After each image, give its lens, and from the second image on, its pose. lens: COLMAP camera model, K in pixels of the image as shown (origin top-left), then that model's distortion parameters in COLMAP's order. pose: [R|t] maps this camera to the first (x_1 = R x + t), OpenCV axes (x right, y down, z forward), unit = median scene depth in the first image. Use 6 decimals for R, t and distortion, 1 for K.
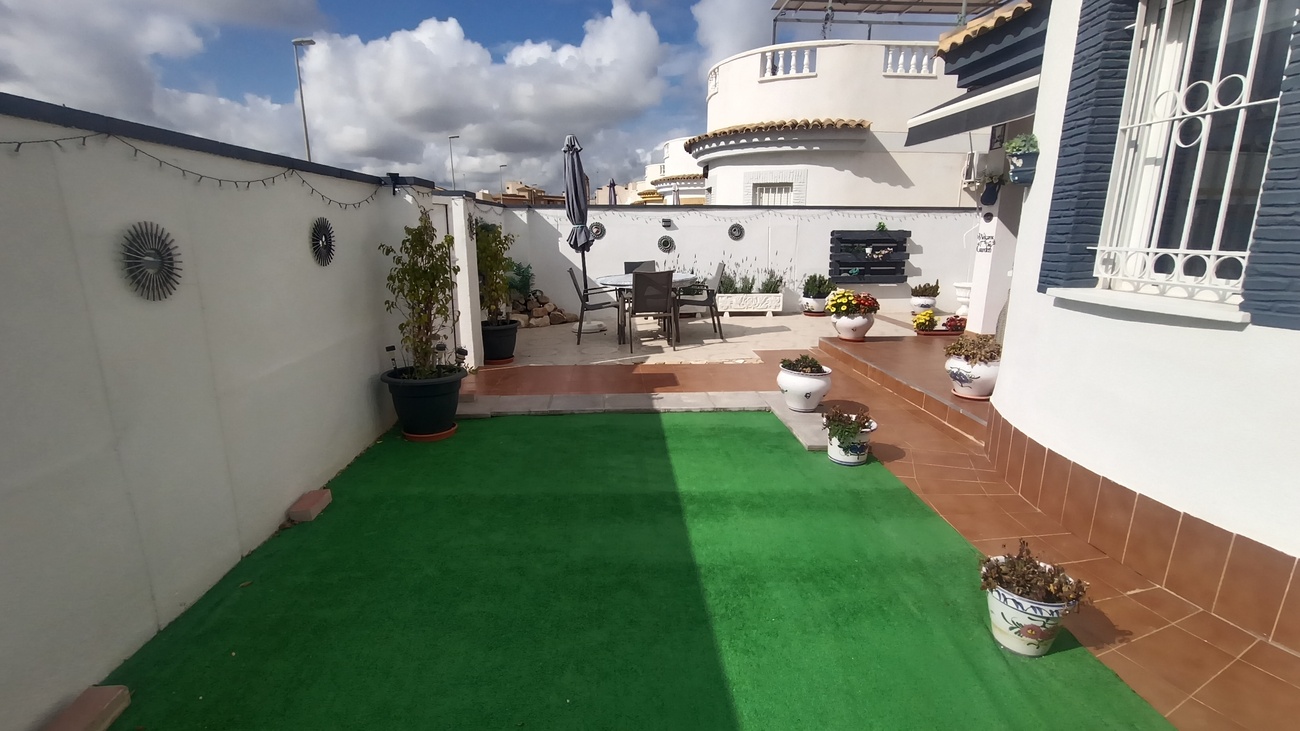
lens RADIAL K [[594.8, 0, 643.2], [0, 594.8, 363.0], [0, 0, 1]] dist [-0.024331, 0.011686]
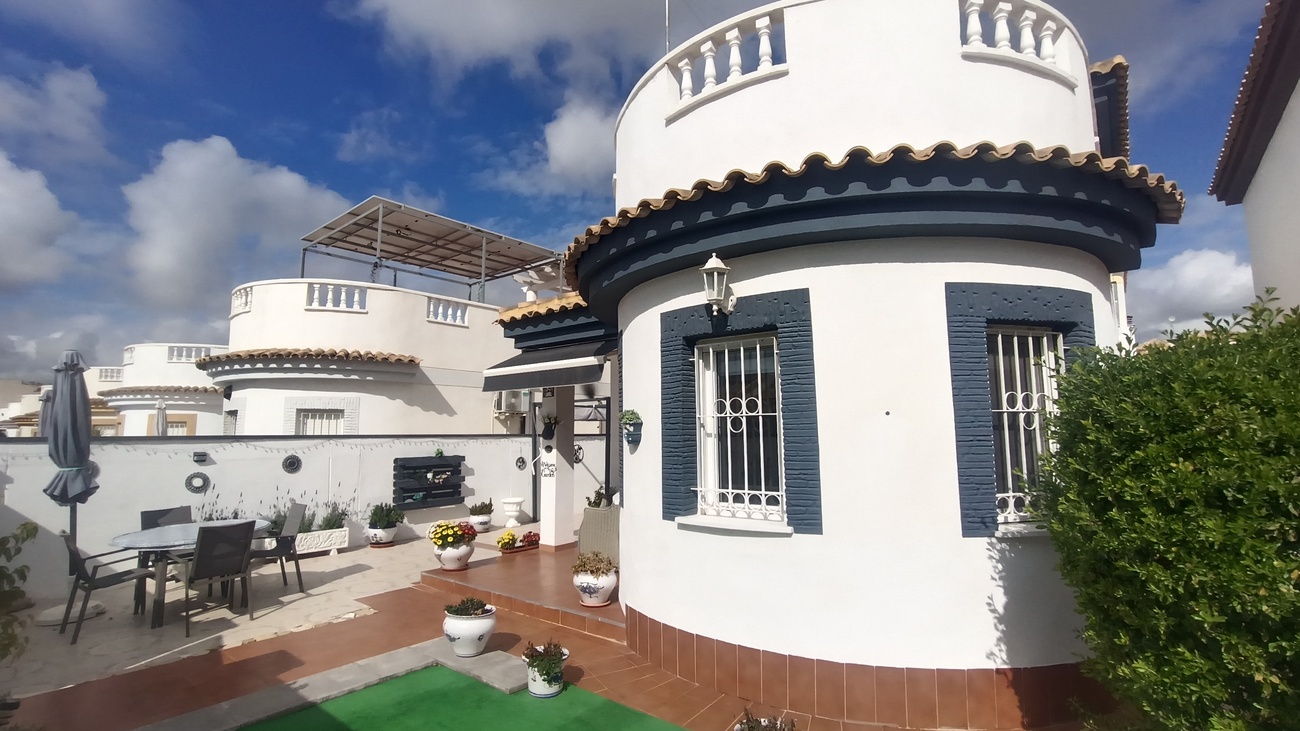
lens RADIAL K [[594.8, 0, 644.0], [0, 594.8, 362.1], [0, 0, 1]] dist [-0.029735, 0.020232]
pose [[0.680684, 0.080275, 0.728166, -0.166698], [0.173264, 0.948136, -0.266491, -0.040420], [-0.711793, 0.307561, 0.631472, 0.002329]]
